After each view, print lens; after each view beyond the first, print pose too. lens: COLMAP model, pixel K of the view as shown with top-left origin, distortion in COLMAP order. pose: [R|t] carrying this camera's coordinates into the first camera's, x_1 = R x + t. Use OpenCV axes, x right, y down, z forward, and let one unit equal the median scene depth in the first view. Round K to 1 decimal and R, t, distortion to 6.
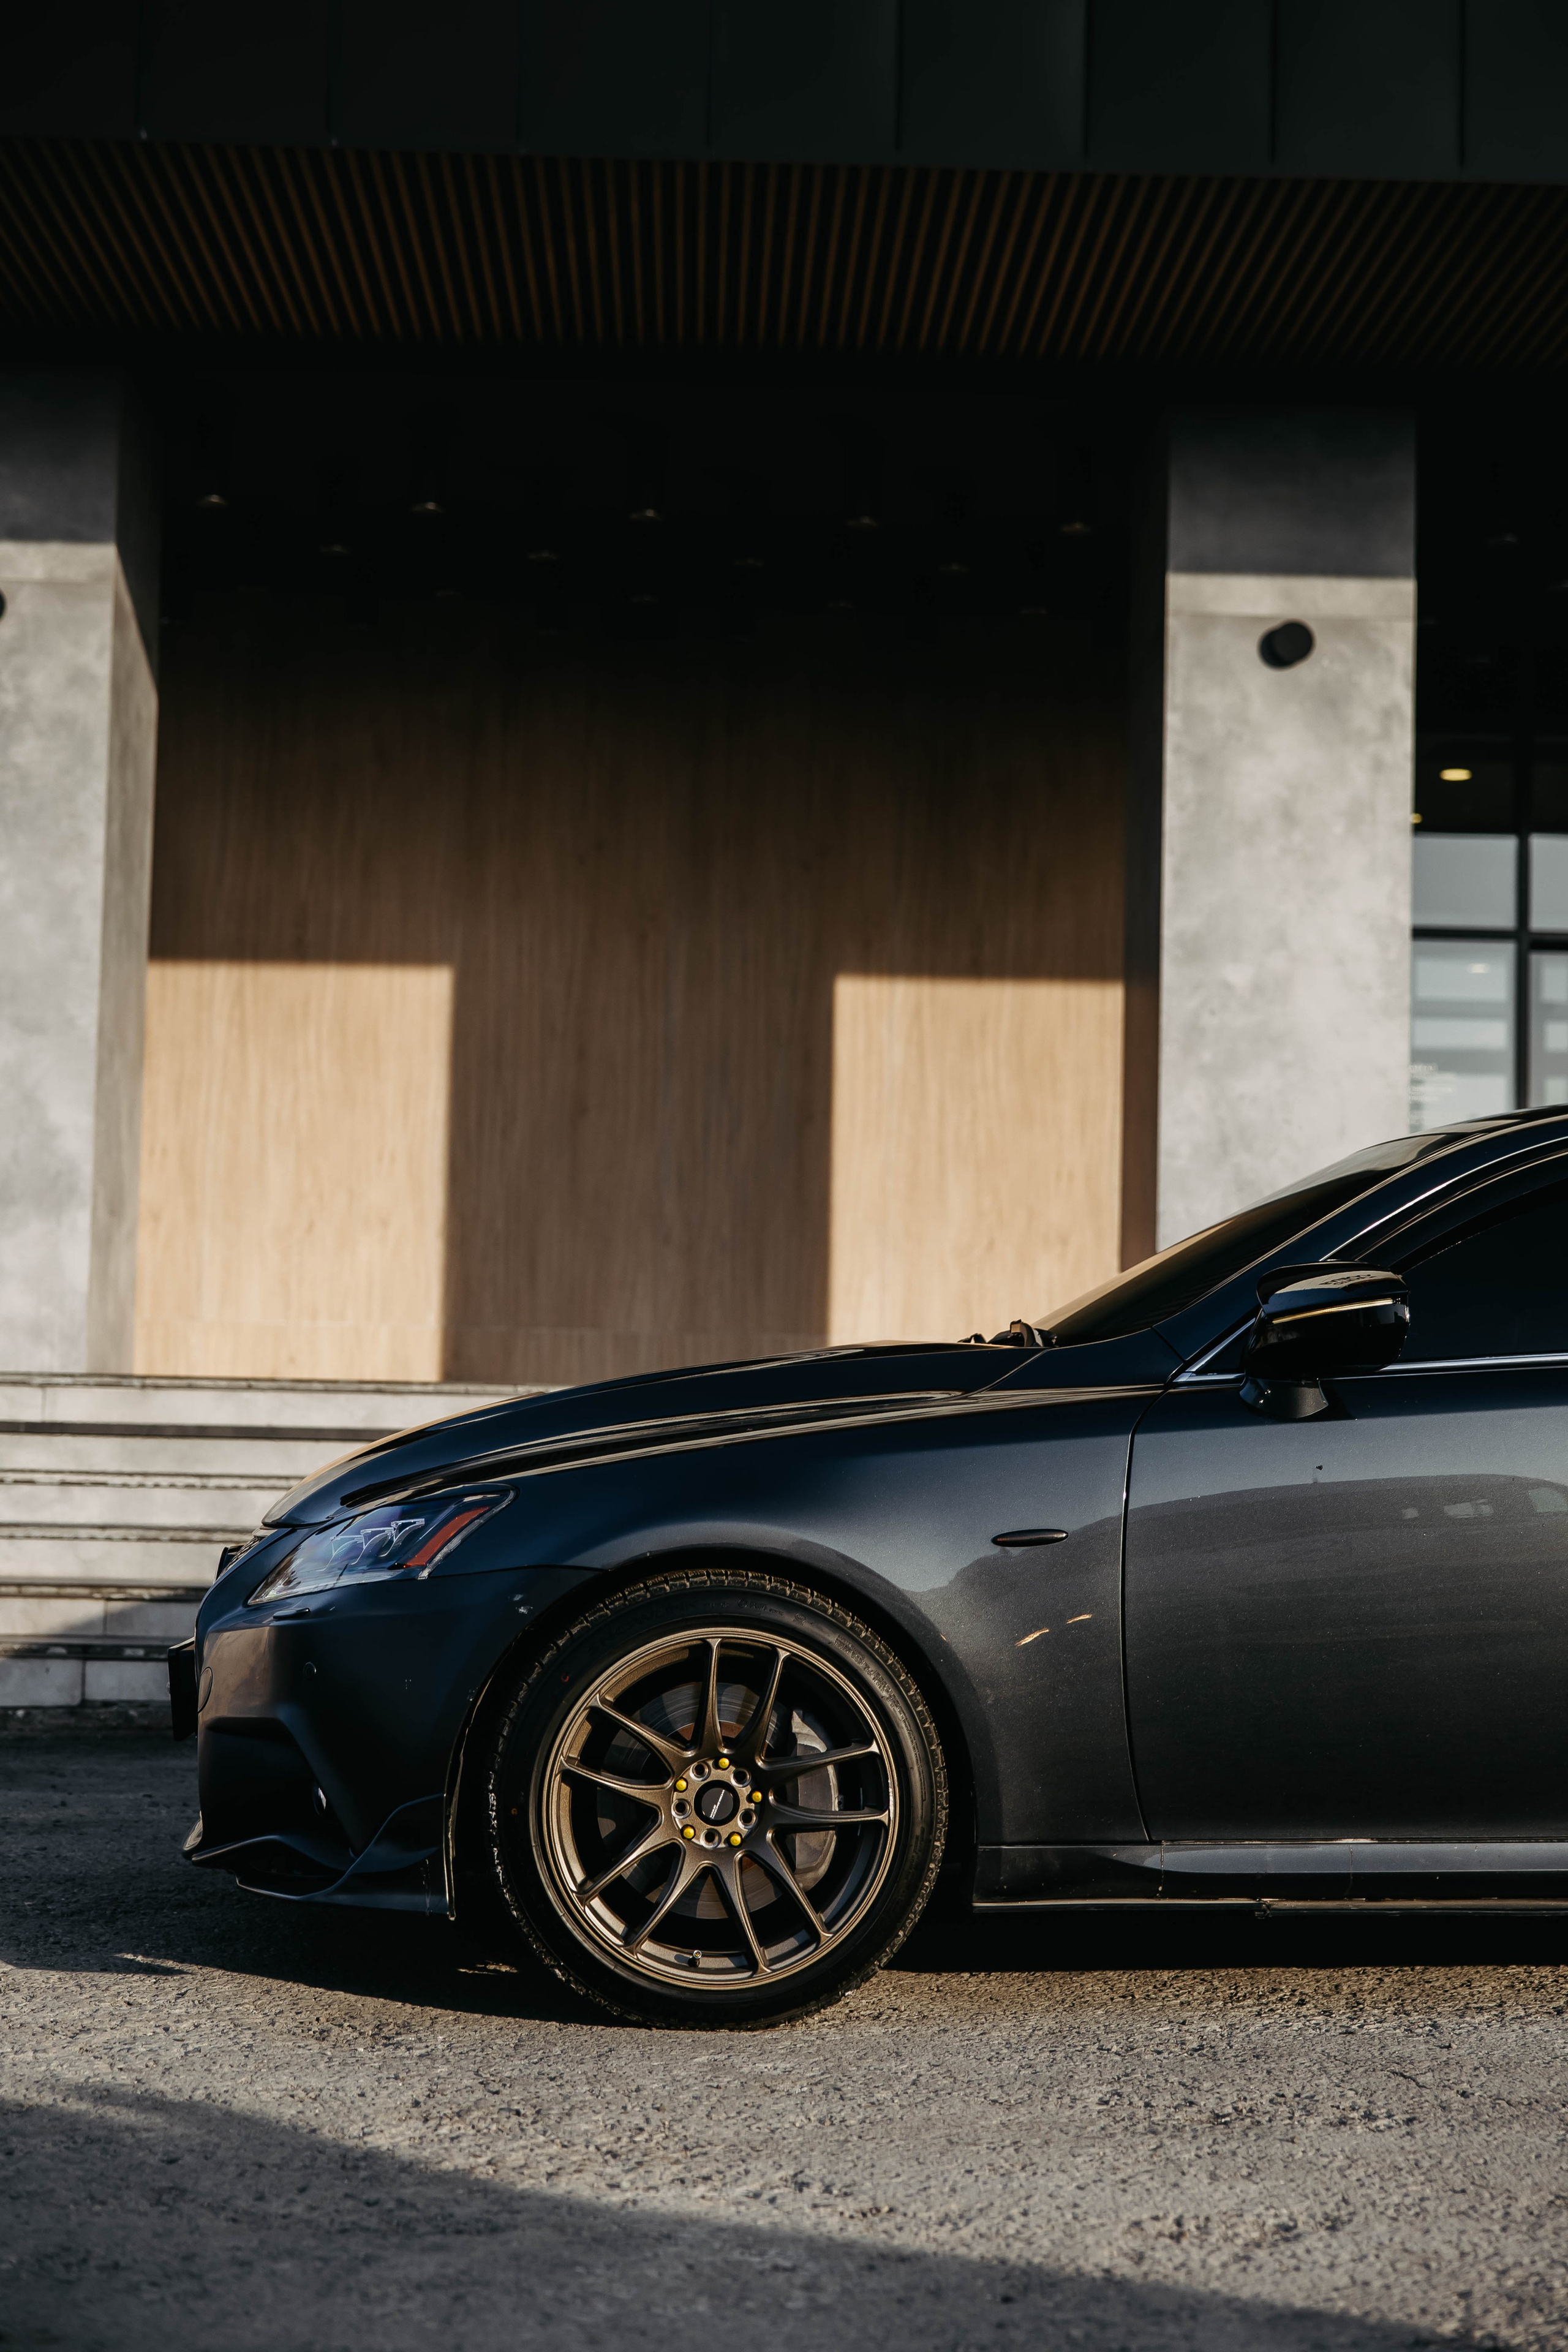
lens RADIAL K [[3615.4, 0, 787.7], [0, 3615.4, 1164.9], [0, 0, 1]] dist [0.062818, 0.000000]
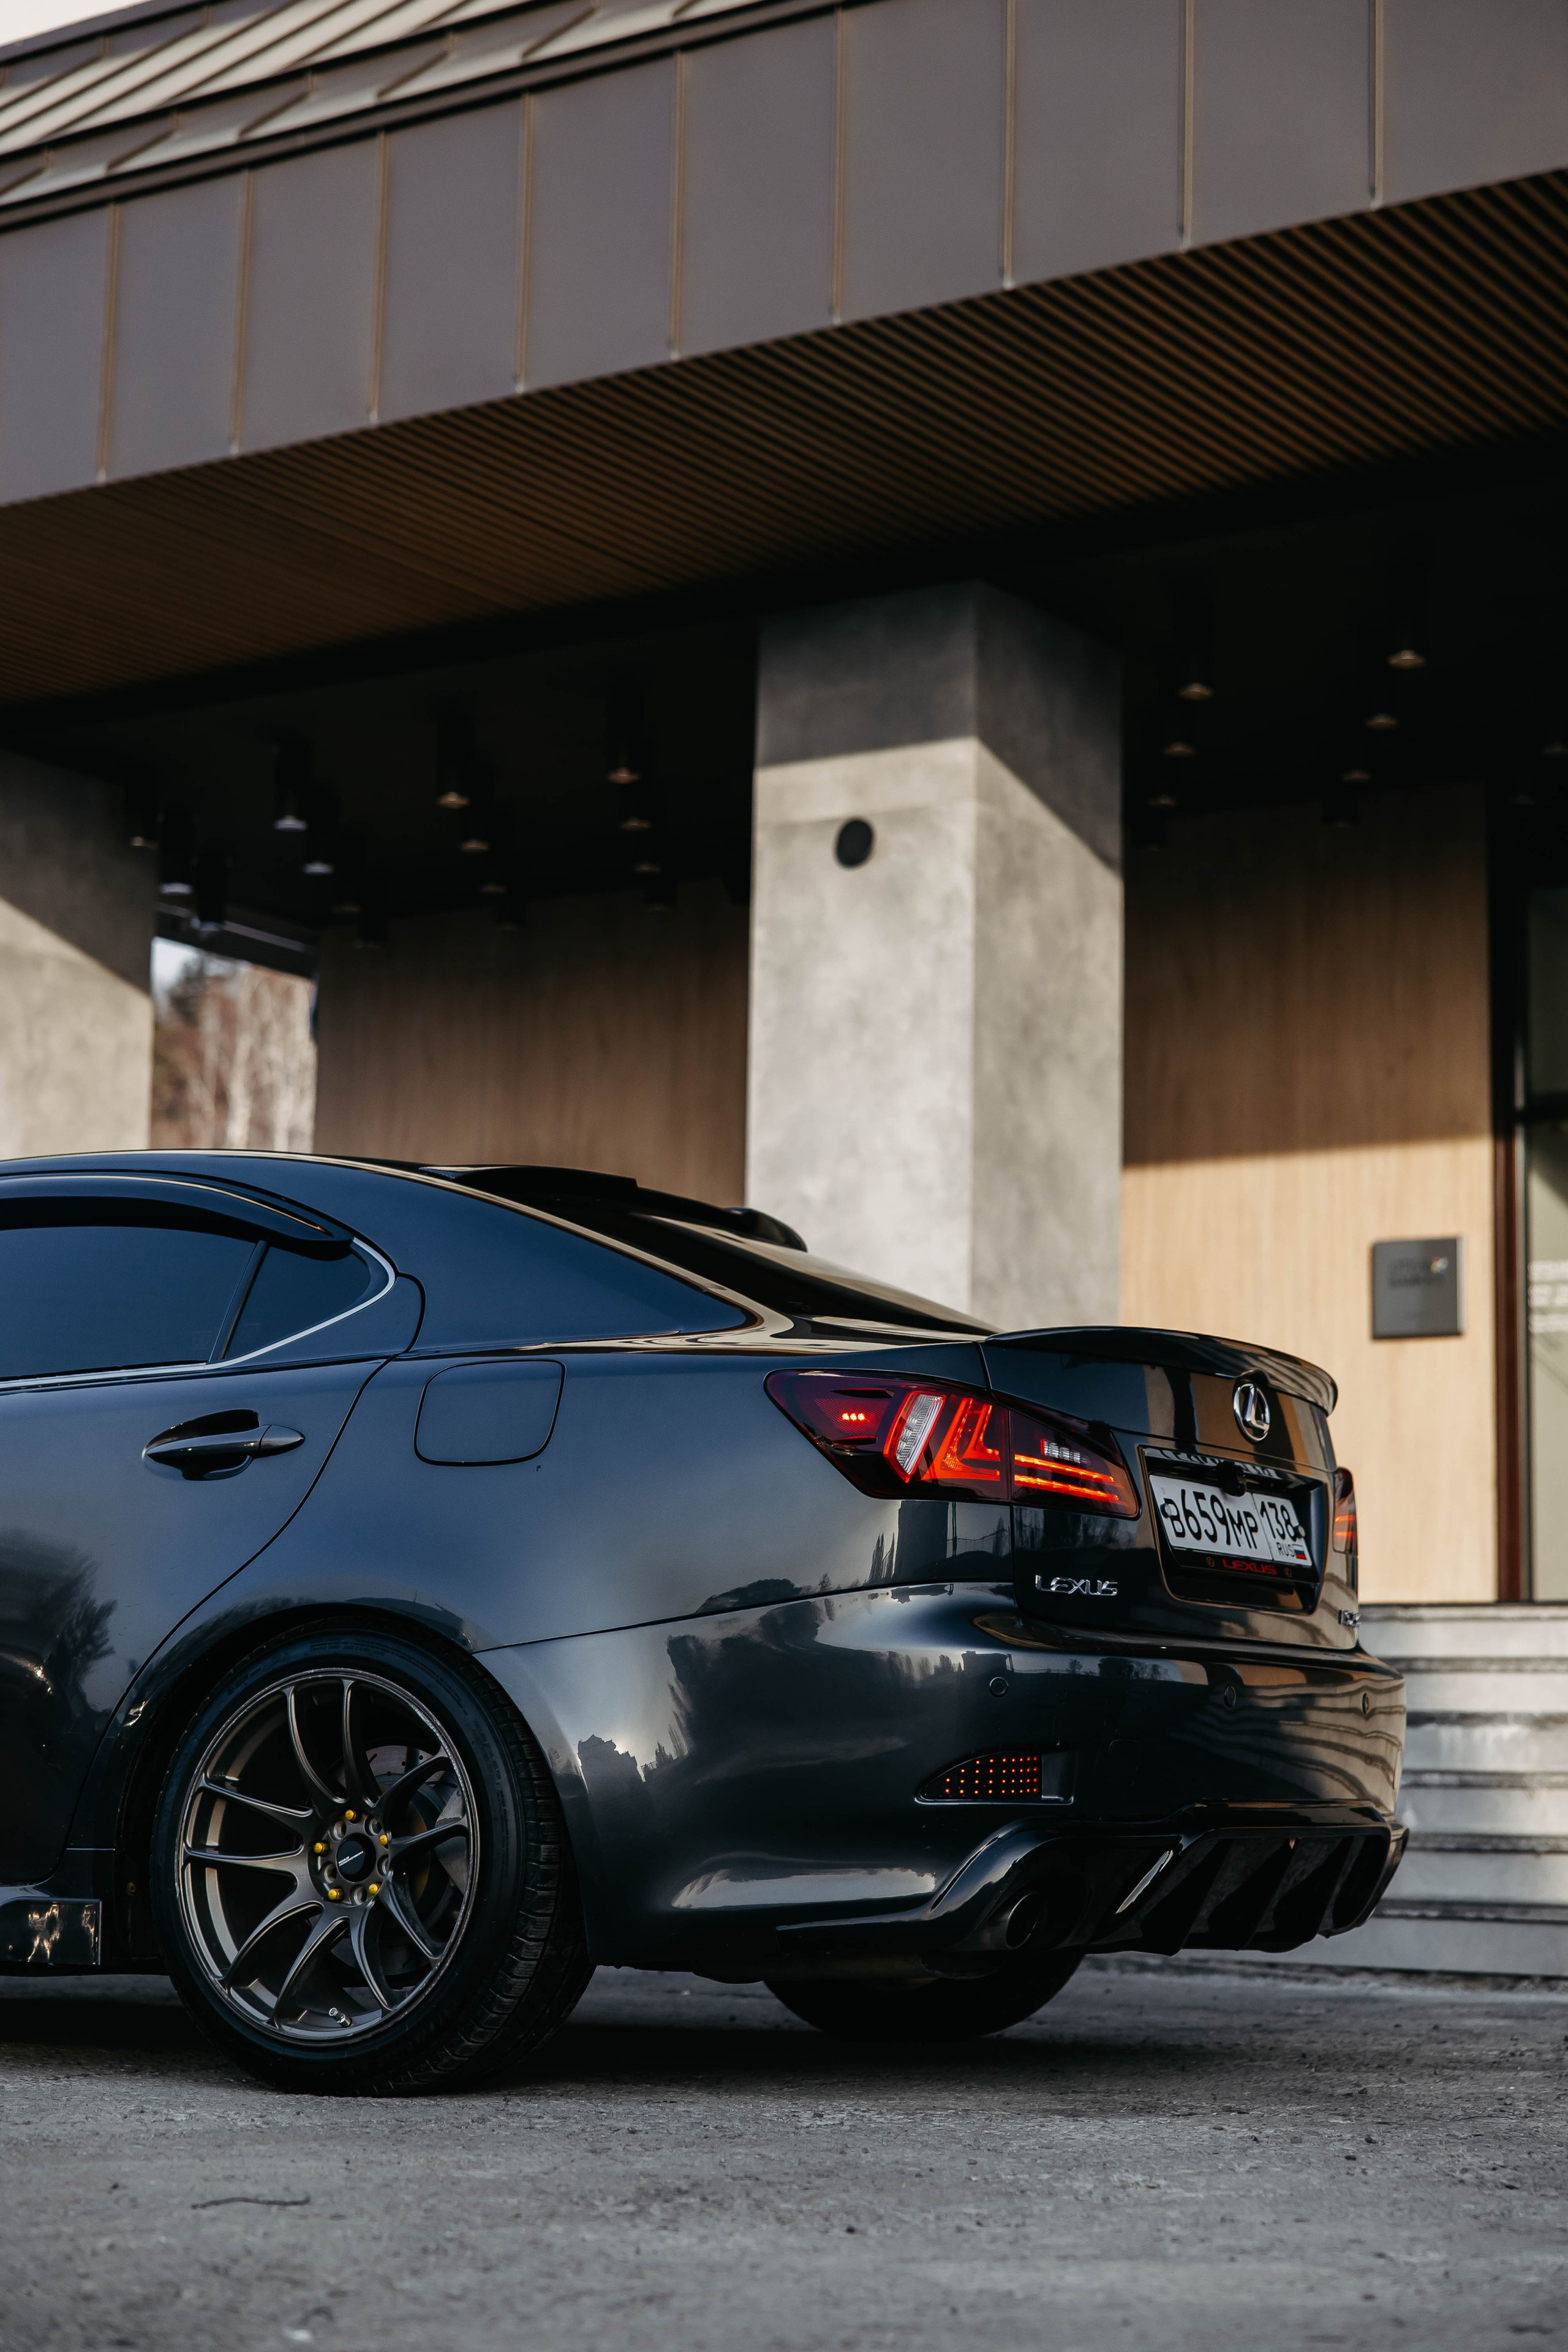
lens RADIAL K [[4012.5, 0, 779.6], [0, 4012.5, 1193.1], [0, 0, 1]] dist [0.026631, 0.000000]
pose [[0.823645, -0.089275, -0.560035, 0.711993], [0.044615, 0.994671, -0.092944, 0.047829], [0.565348, 0.051567, 0.823239, 0.112726]]
